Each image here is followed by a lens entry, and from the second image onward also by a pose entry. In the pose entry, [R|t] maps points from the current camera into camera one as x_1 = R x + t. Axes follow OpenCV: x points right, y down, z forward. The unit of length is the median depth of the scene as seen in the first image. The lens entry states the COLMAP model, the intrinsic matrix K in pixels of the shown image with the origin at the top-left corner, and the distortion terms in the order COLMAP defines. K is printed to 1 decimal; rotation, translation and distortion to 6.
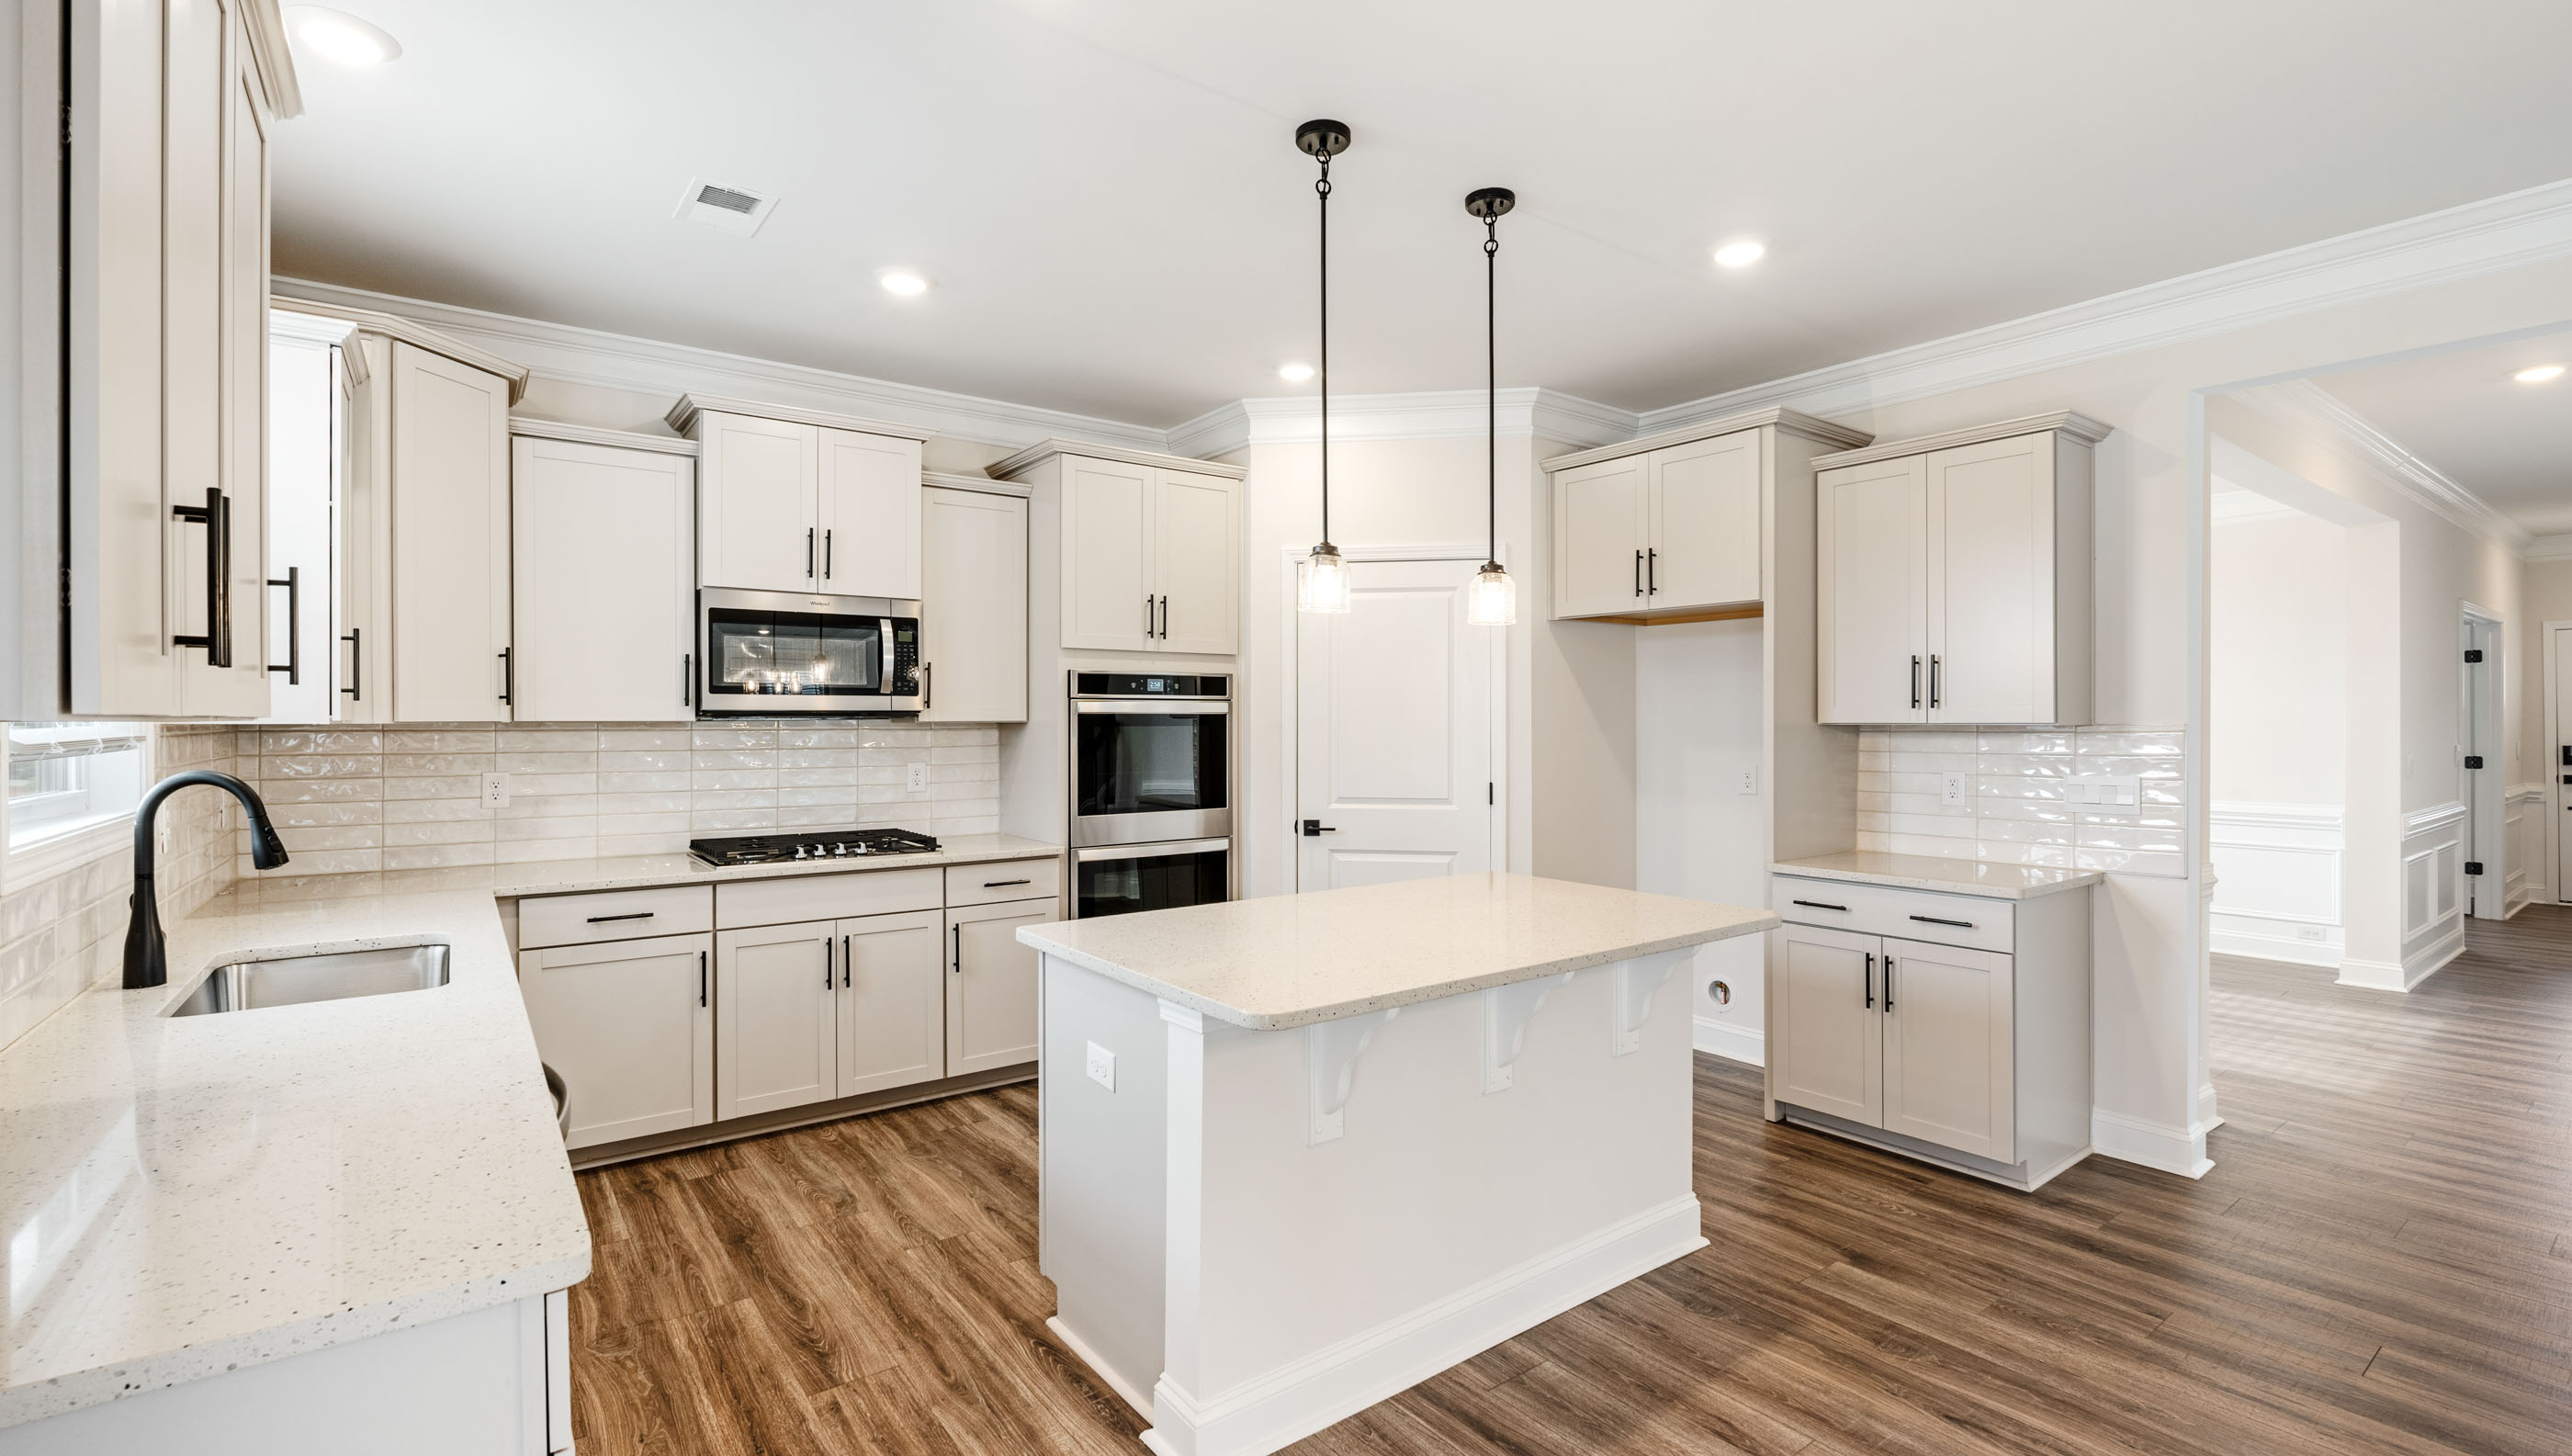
lens RADIAL K [[1120.0, 0, 1273.1], [0, 1120.0, 744.0], [0, 0, 1]] dist [-0.007336, 0.000702]
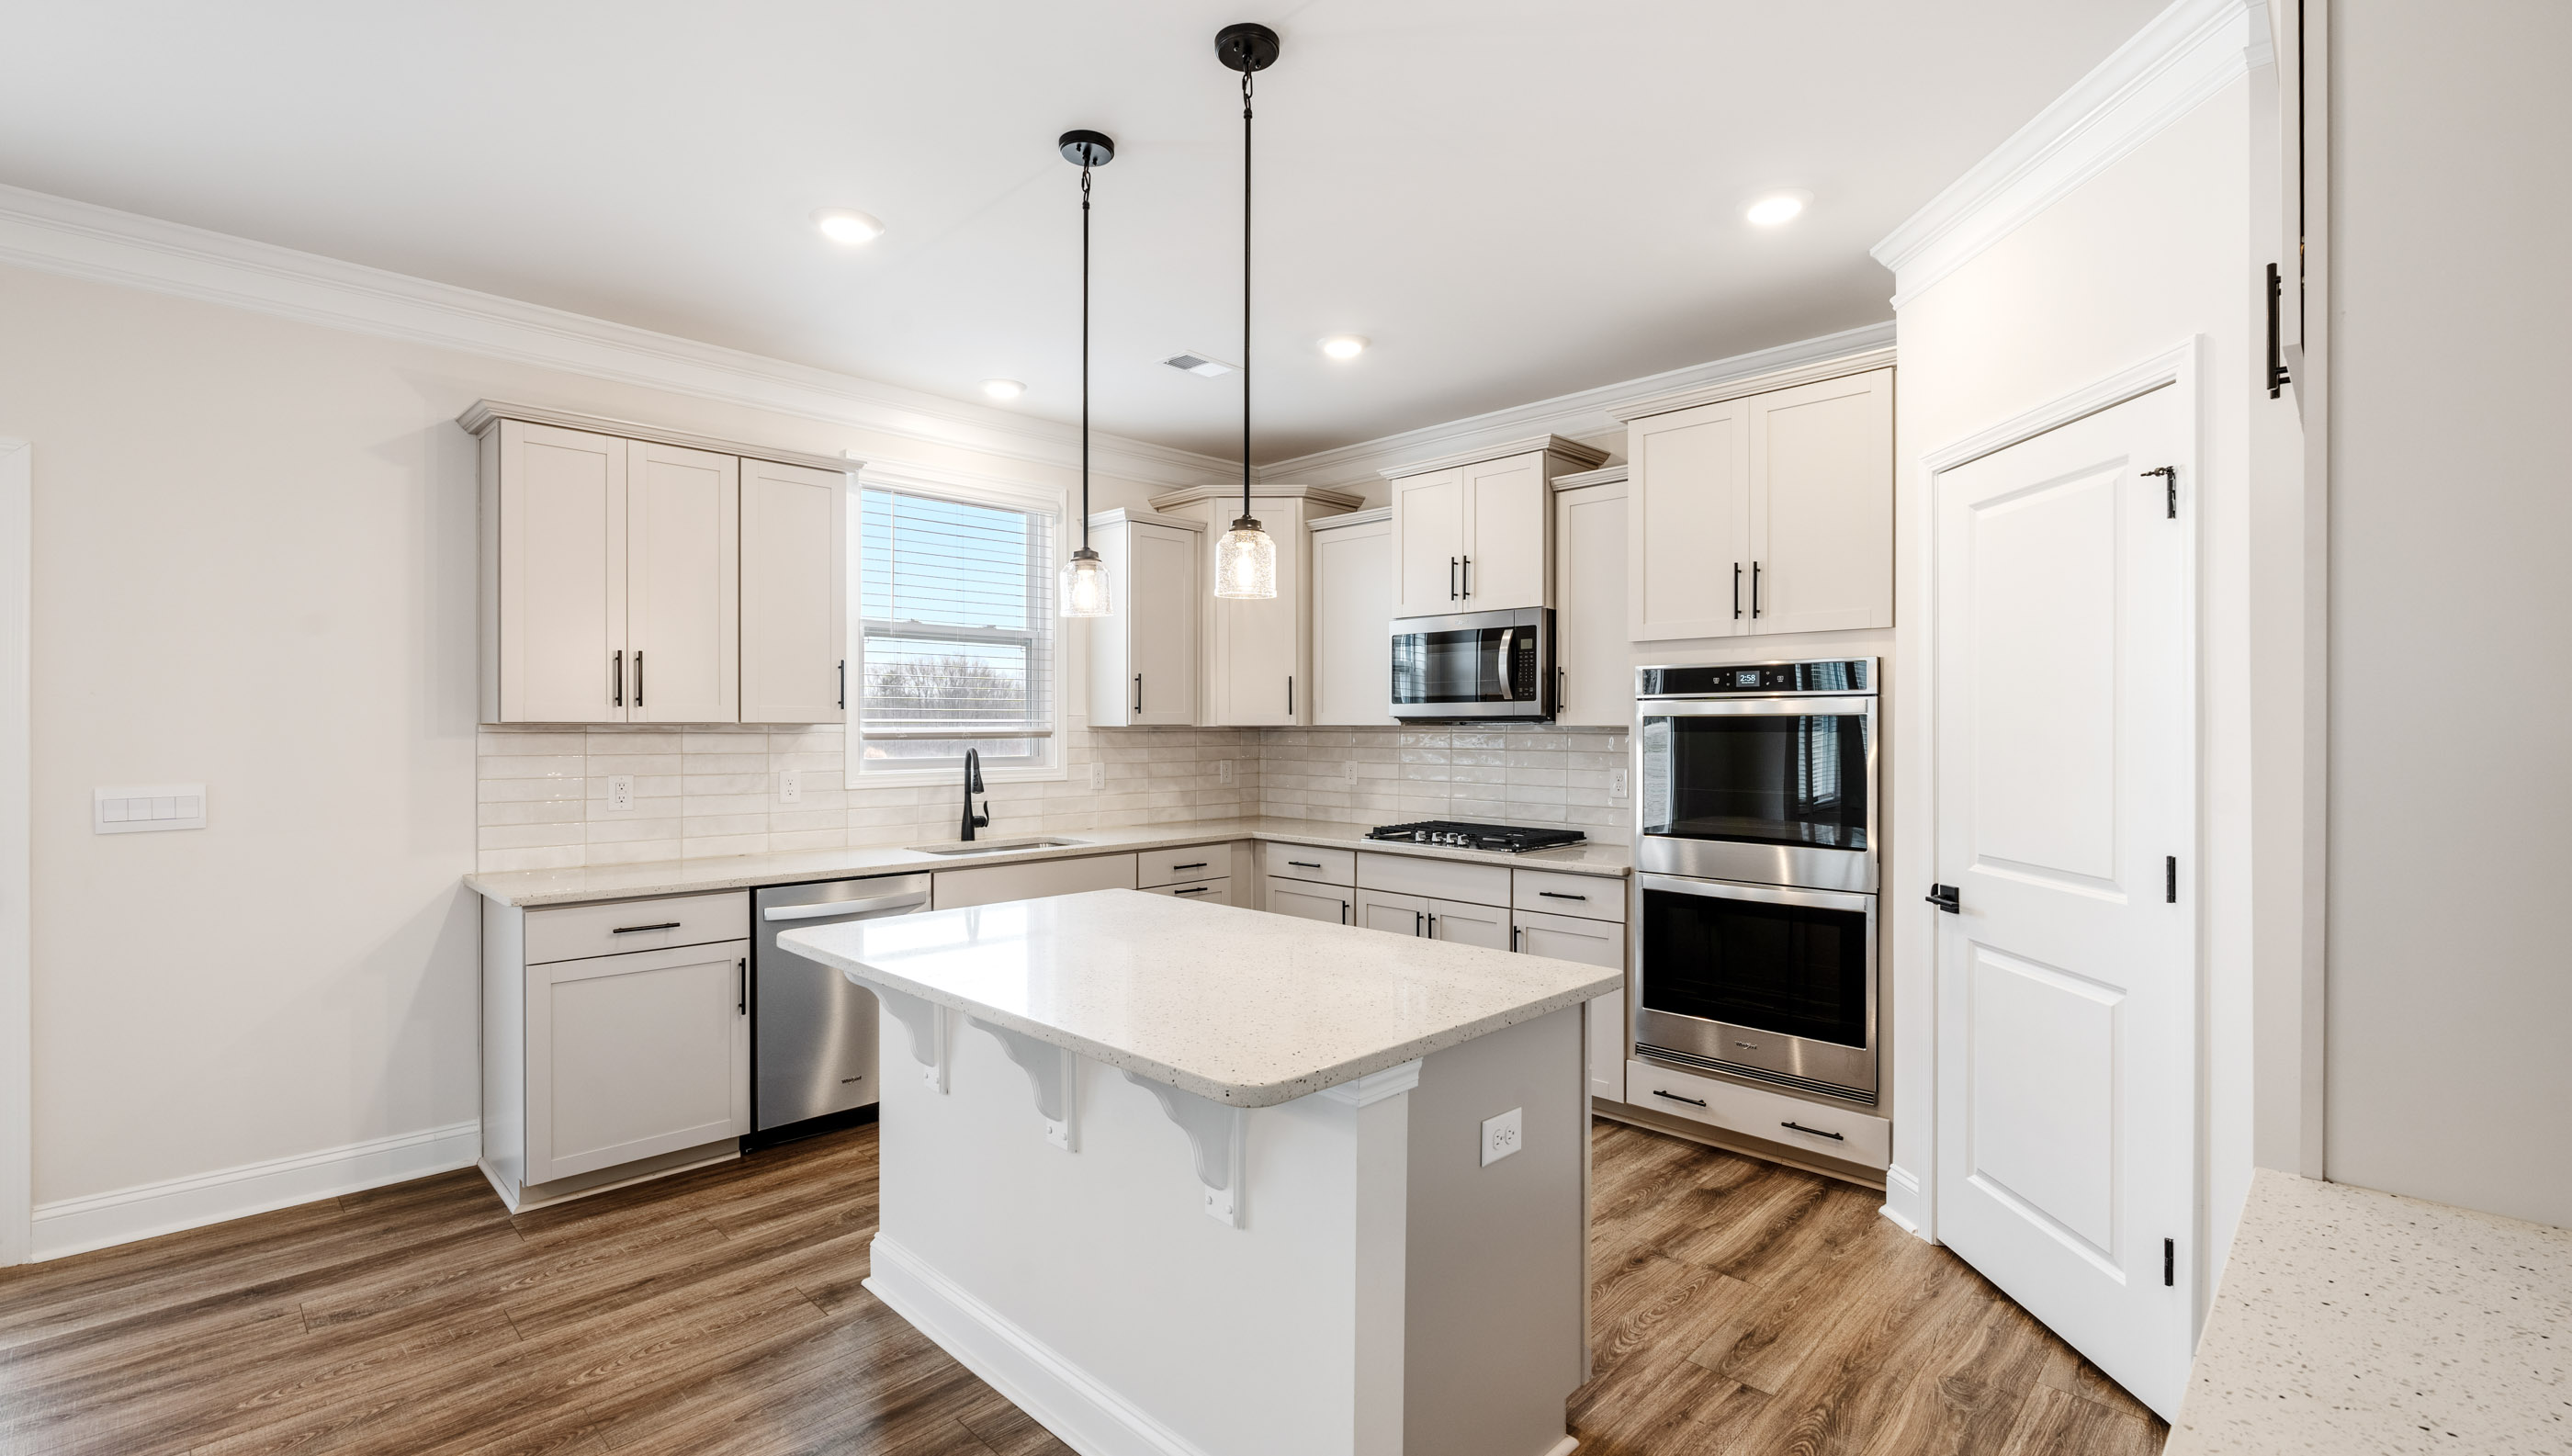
lens RADIAL K [[1120.0, 0, 1285.9], [0, 1120.0, 727.1], [0, 0, 1]] dist [-0.007336, 0.000702]
pose [[0.153186, 0.001011, -0.988197, 0.684464], [-0.021555, 0.999765, -0.002318, -0.011977], [0.987962, 0.021655, 0.153172, 0.641101]]
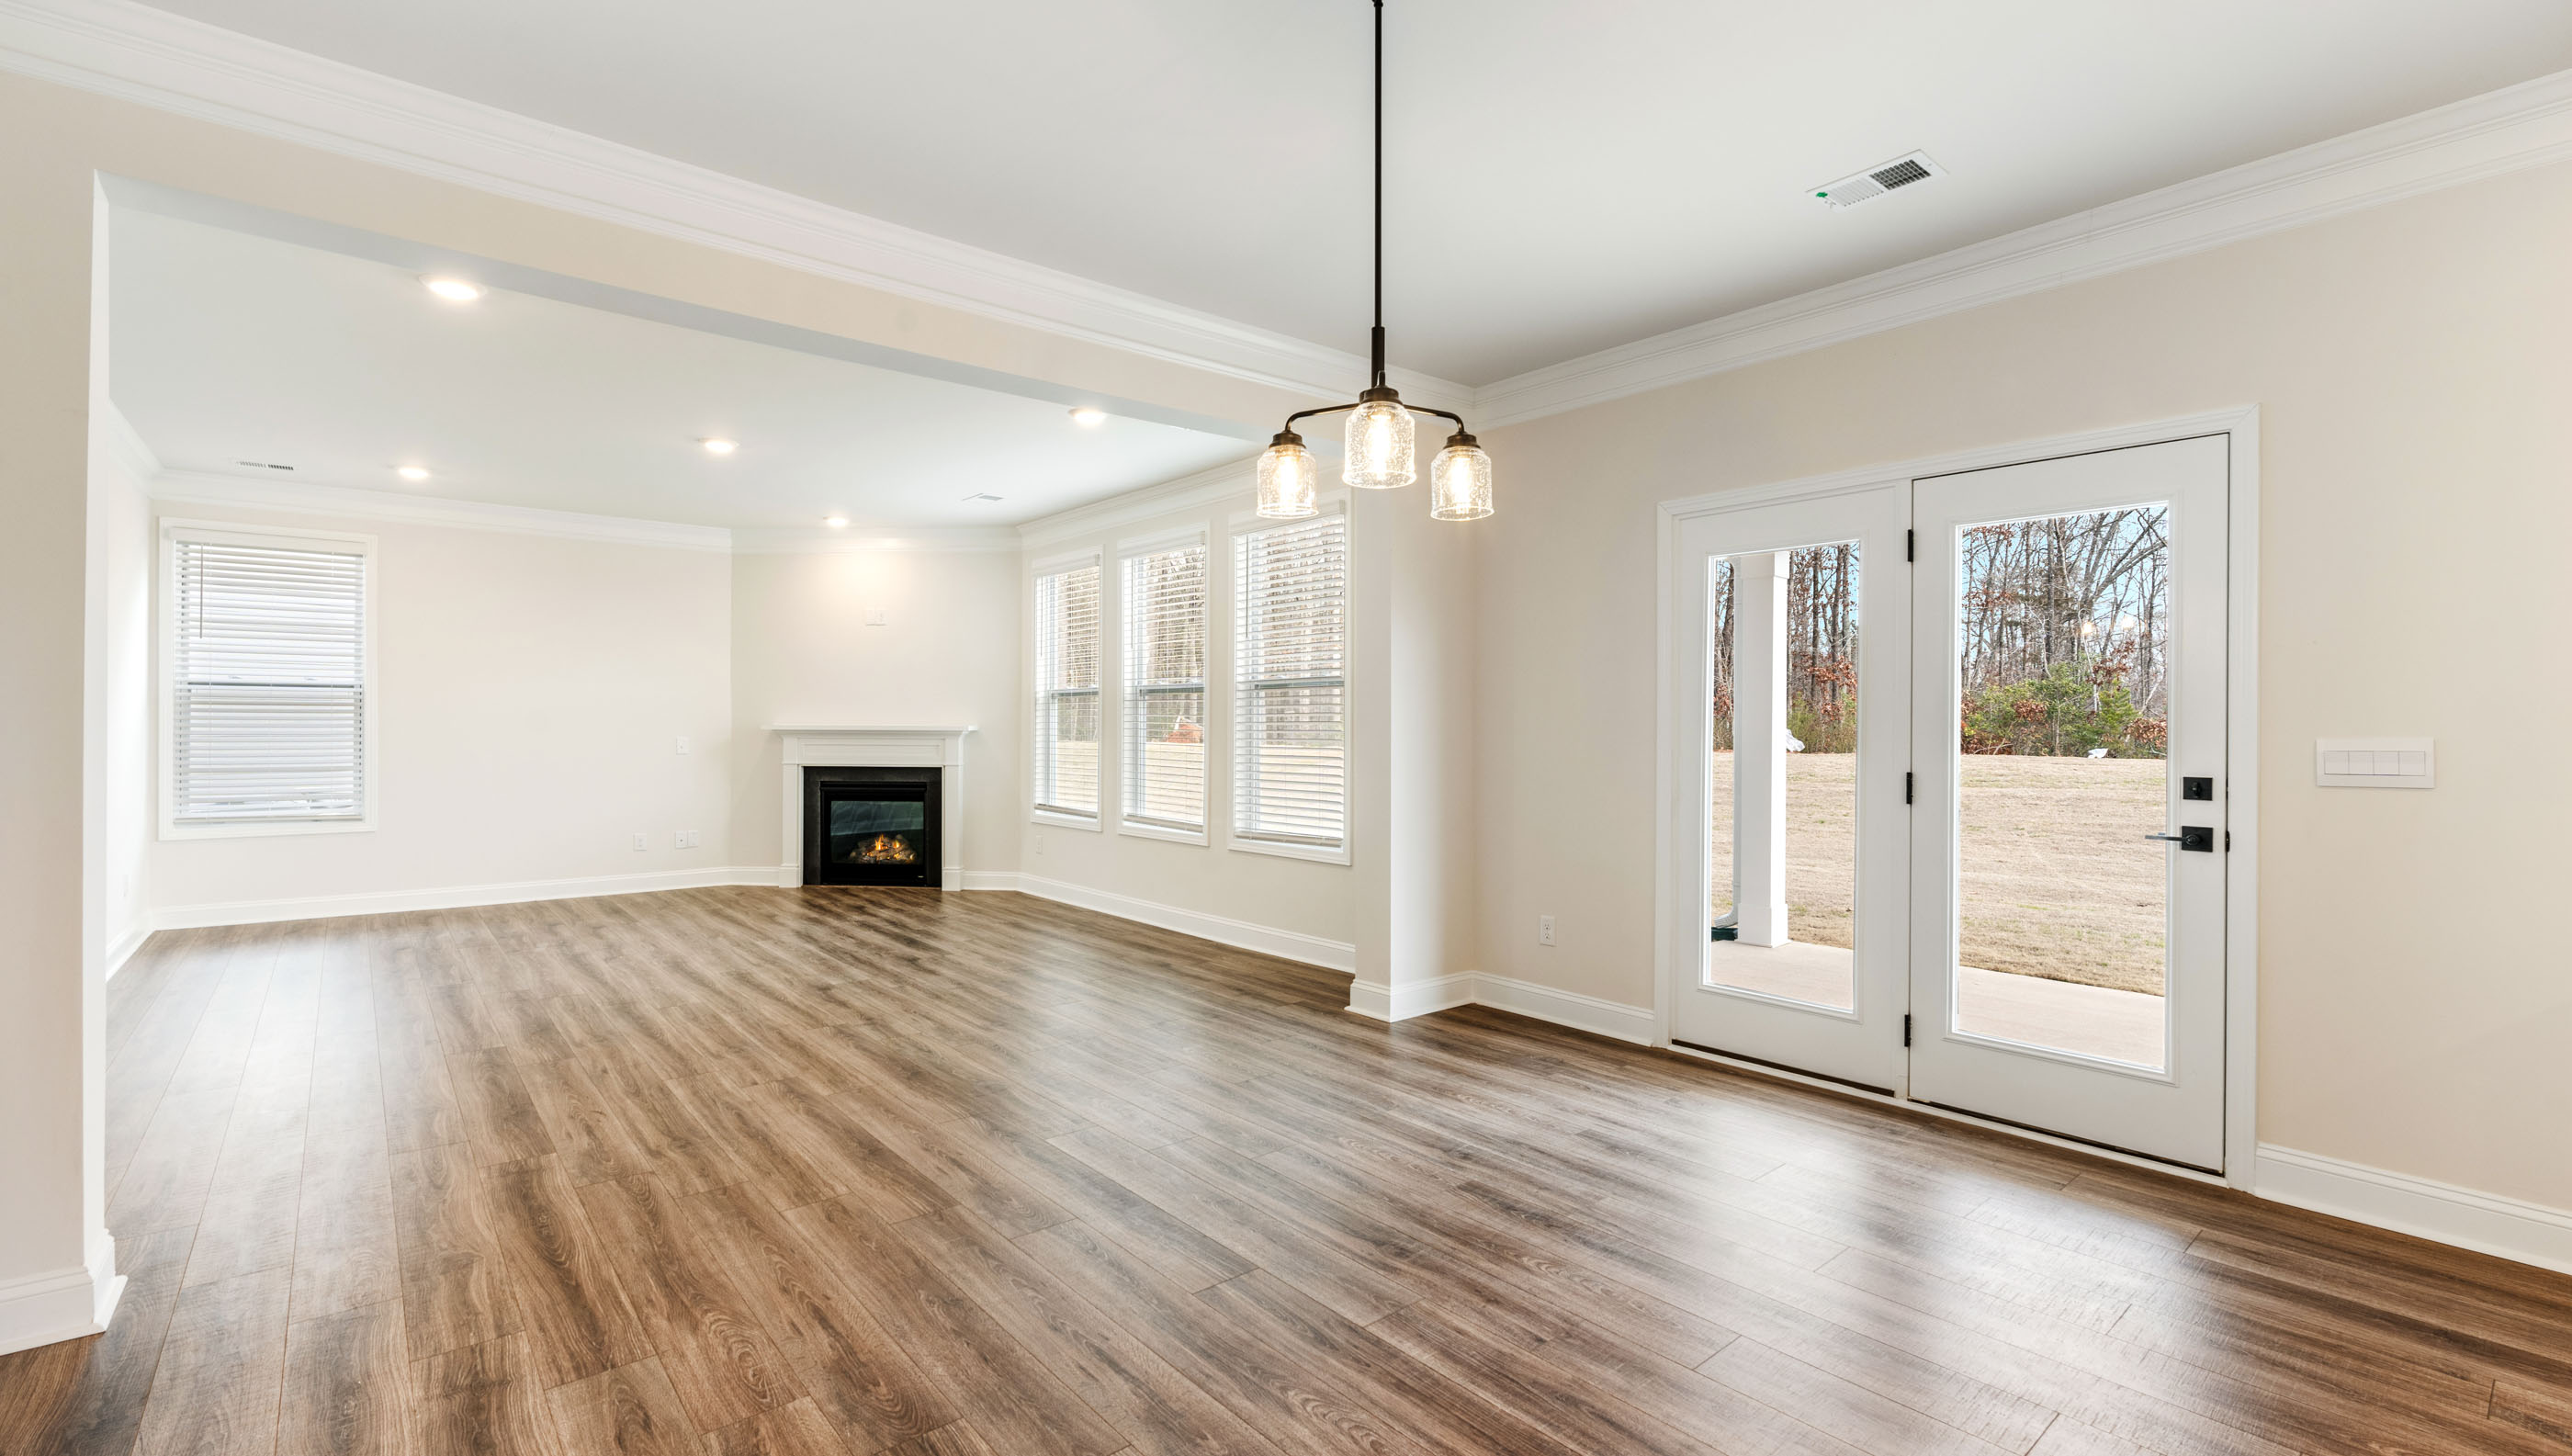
lens RADIAL K [[1120.0, 0, 1284.3], [0, 1120.0, 723.6], [0, 0, 1]] dist [-0.007336, 0.000702]
pose [[-0.998351, -0.002430, -0.057359, 0.546420], [-0.003444, 0.999840, 0.017581, 0.023194], [0.057307, 0.017750, -0.998199, 0.657442]]
